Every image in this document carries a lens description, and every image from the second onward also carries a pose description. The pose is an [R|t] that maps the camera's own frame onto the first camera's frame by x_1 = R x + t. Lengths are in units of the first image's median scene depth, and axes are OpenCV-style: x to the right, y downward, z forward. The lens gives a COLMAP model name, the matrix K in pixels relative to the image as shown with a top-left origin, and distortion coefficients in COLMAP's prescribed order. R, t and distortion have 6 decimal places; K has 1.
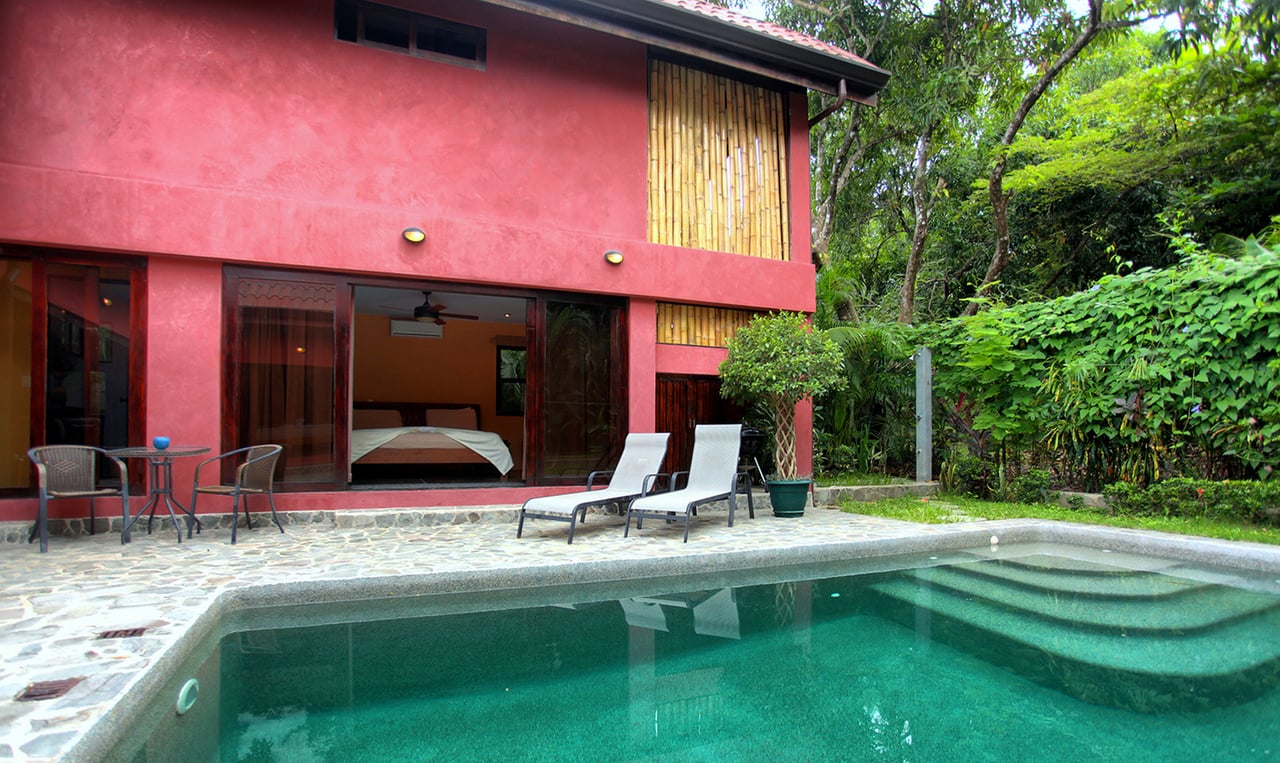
lens RADIAL K [[632.6, 0, 631.5], [0, 632.6, 439.3], [0, 0, 1]] dist [-0.050833, 0.009916]
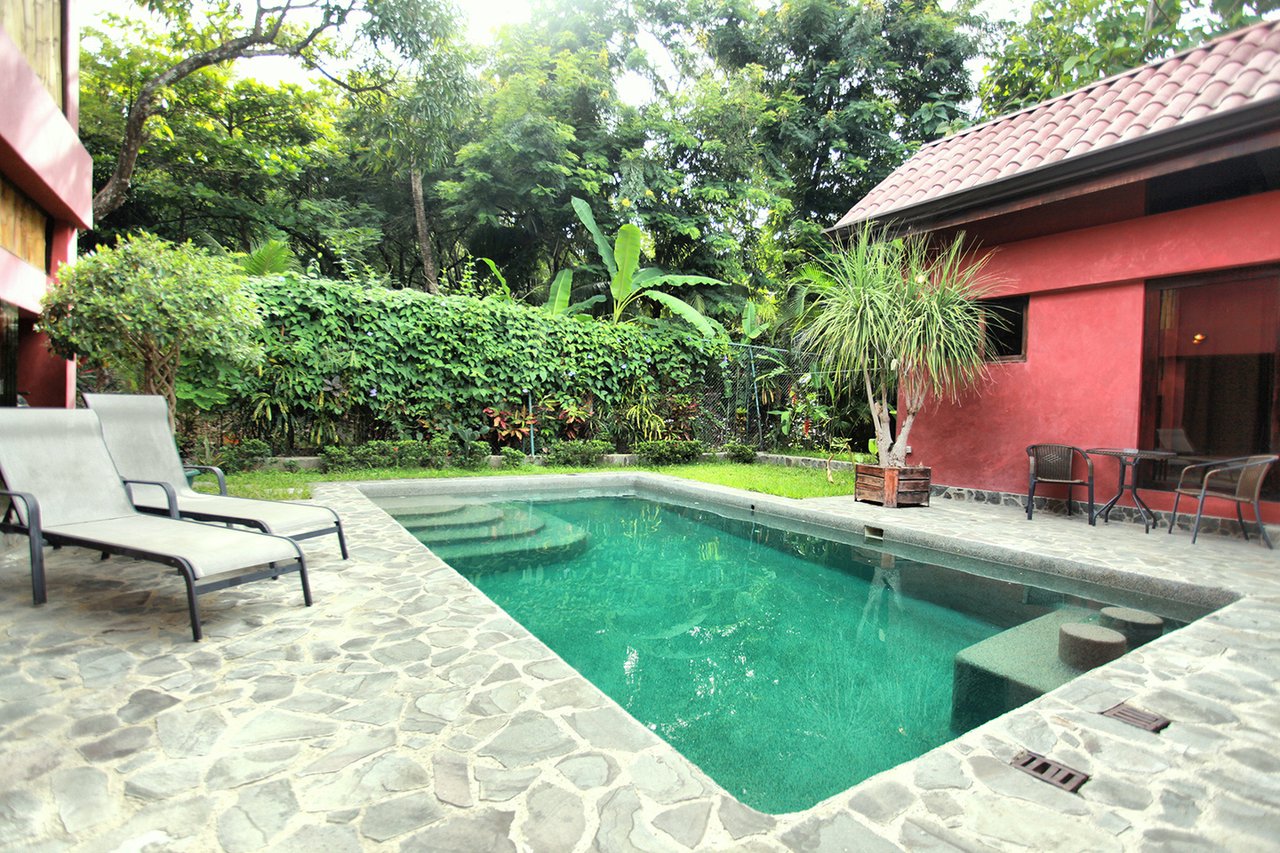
lens RADIAL K [[616.0, 0, 627.8], [0, 616.0, 417.8], [0, 0, 1]] dist [-0.037760, 0.006572]
pose [[-0.153171, -0.016876, 0.988056, -0.559833], [-0.029221, 0.999494, 0.012541, -0.022944], [-0.987768, -0.026951, -0.153587, 0.622454]]
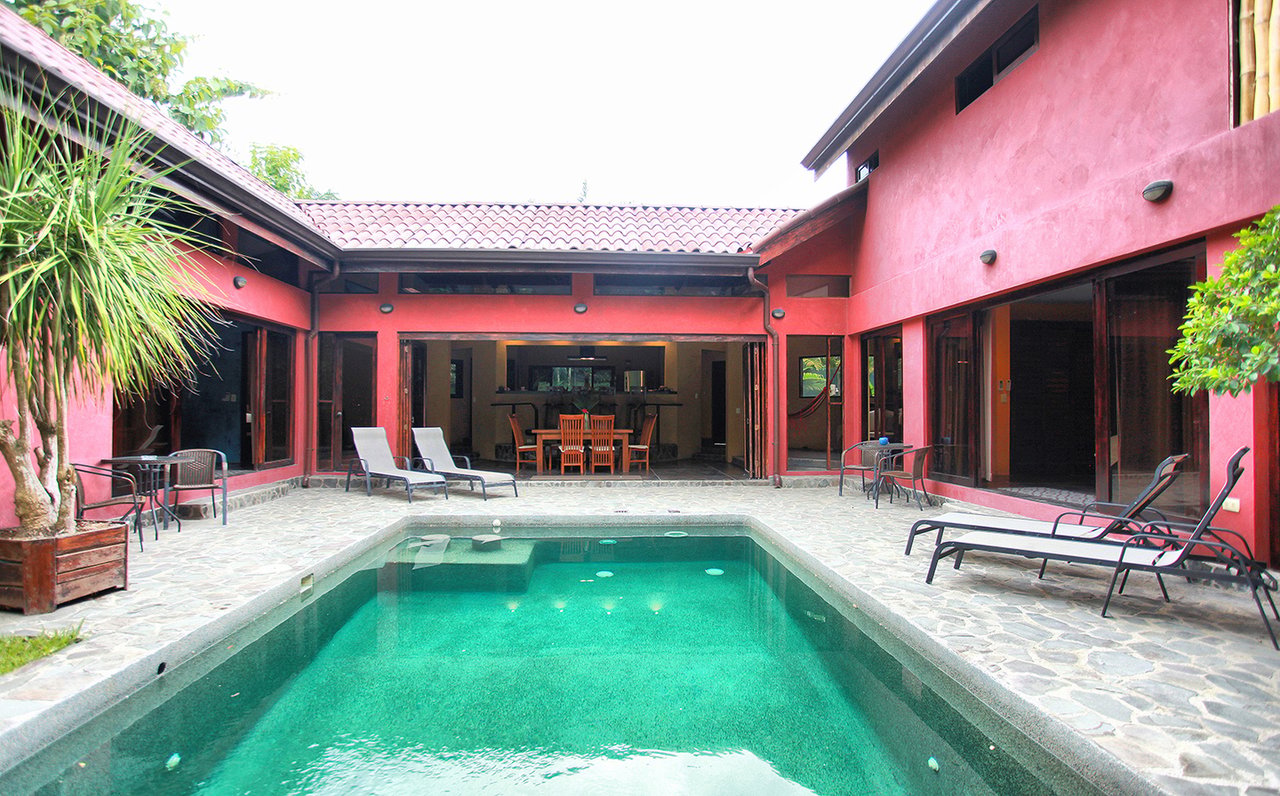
lens RADIAL K [[660.5, 0, 630.5], [0, 660.5, 399.5], [0, 0, 1]] dist [-0.023509, 0.011878]
pose [[-0.327909, -0.017561, -0.944546, 0.818327], [0.000342, 0.999825, -0.018707, -0.053557], [0.944709, -0.006457, -0.327845, 0.700063]]
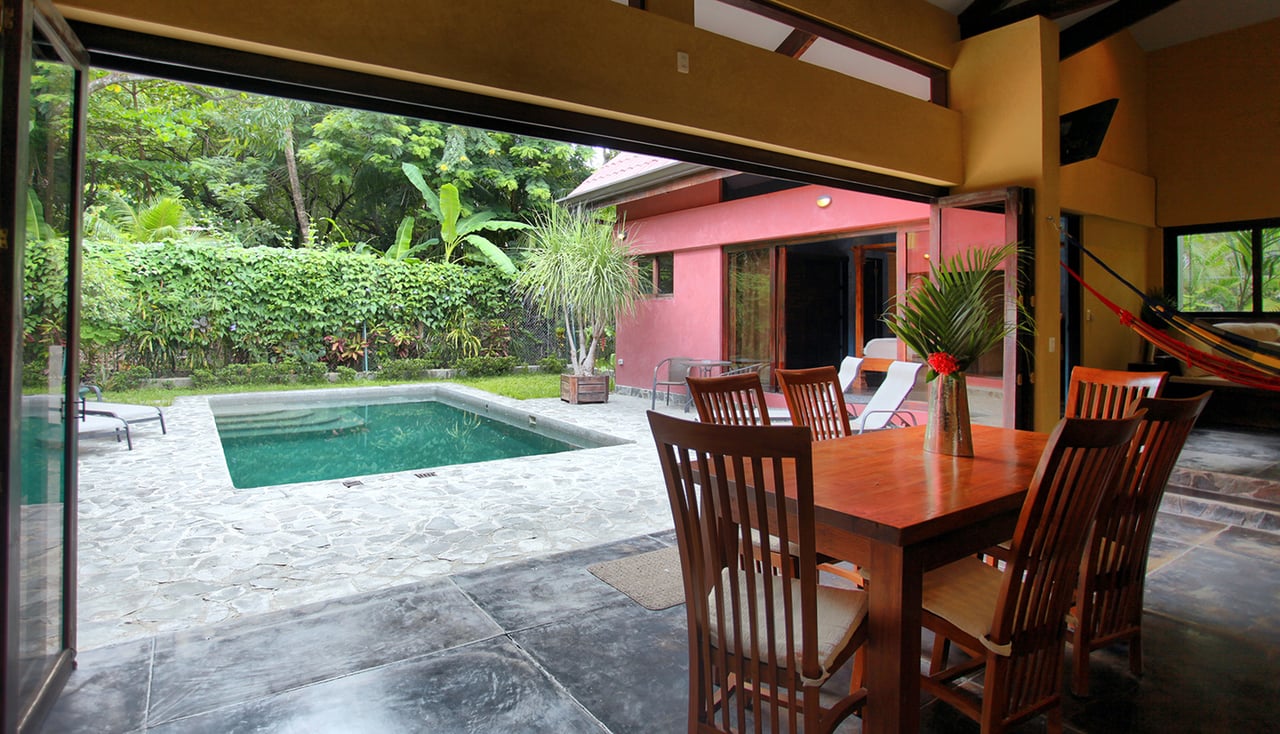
lens RADIAL K [[656.5, 0, 576.5], [0, 656.5, 308.1], [0, 0, 1]] dist [-0.015861, 0.002440]
pose [[-0.142311, 0.013904, 0.989724, -1.187622], [-0.004569, 0.999881, -0.014703, -0.080528], [-0.989812, -0.006614, -0.142230, 0.240345]]
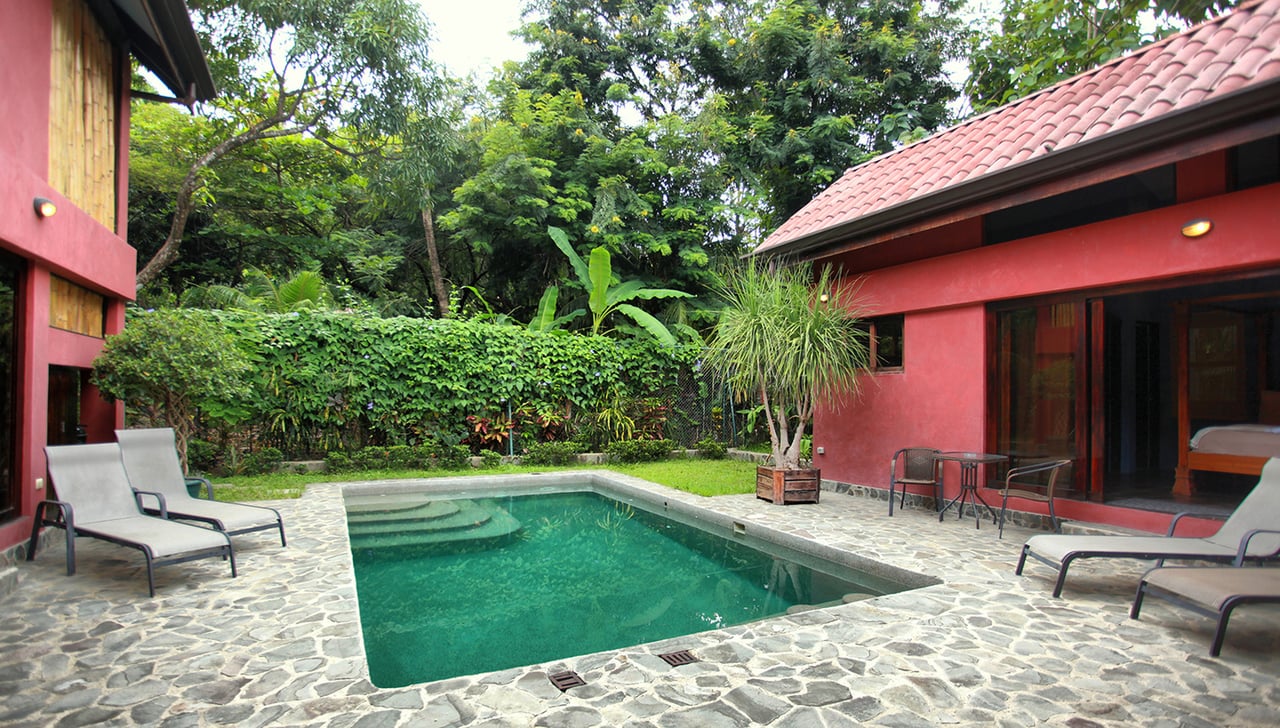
lens RADIAL K [[616.7, 0, 619.9], [0, 616.7, 382.1], [0, 0, 1]] dist [-0.045372, 0.012497]
pose [[-0.046076, 0.022145, 0.998692, -0.783485], [-0.008567, 0.999709, -0.022563, -0.078796], [-0.998901, -0.009595, -0.045872, 0.382806]]
